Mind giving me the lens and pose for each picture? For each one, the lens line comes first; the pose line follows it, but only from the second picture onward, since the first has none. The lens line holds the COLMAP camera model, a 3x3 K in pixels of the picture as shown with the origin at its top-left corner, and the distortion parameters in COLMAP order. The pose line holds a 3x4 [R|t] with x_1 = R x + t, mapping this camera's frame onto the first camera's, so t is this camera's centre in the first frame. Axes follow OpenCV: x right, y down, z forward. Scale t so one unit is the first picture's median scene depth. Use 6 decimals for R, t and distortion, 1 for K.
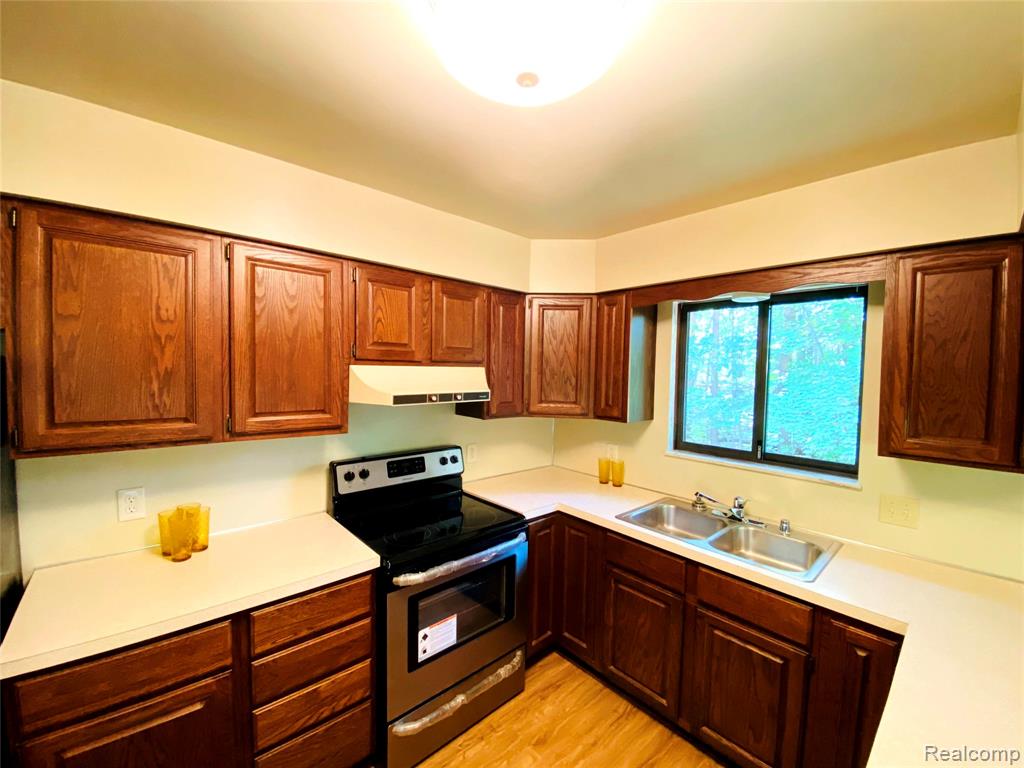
lens RADIAL K [[406.4, 0, 512.0], [0, 406.4, 384.0], [0, 0, 1]] dist [0.022962, -0.025261]
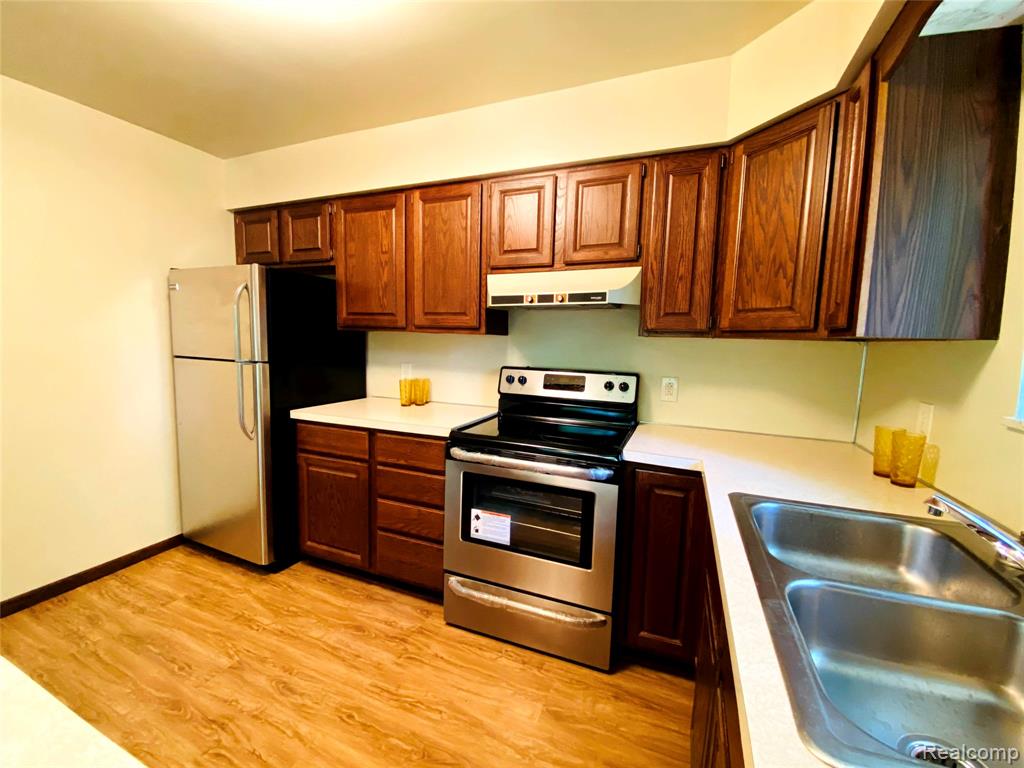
lens RADIAL K [[406.4, 0, 512.0], [0, 406.4, 384.0], [0, 0, 1]] dist [0.022962, -0.025261]
pose [[0.451547, 0.083698, -0.888313, 0.709547], [-0.051135, 0.996382, 0.067887, 0.187941], [0.890781, 0.014769, 0.454193, 0.568901]]
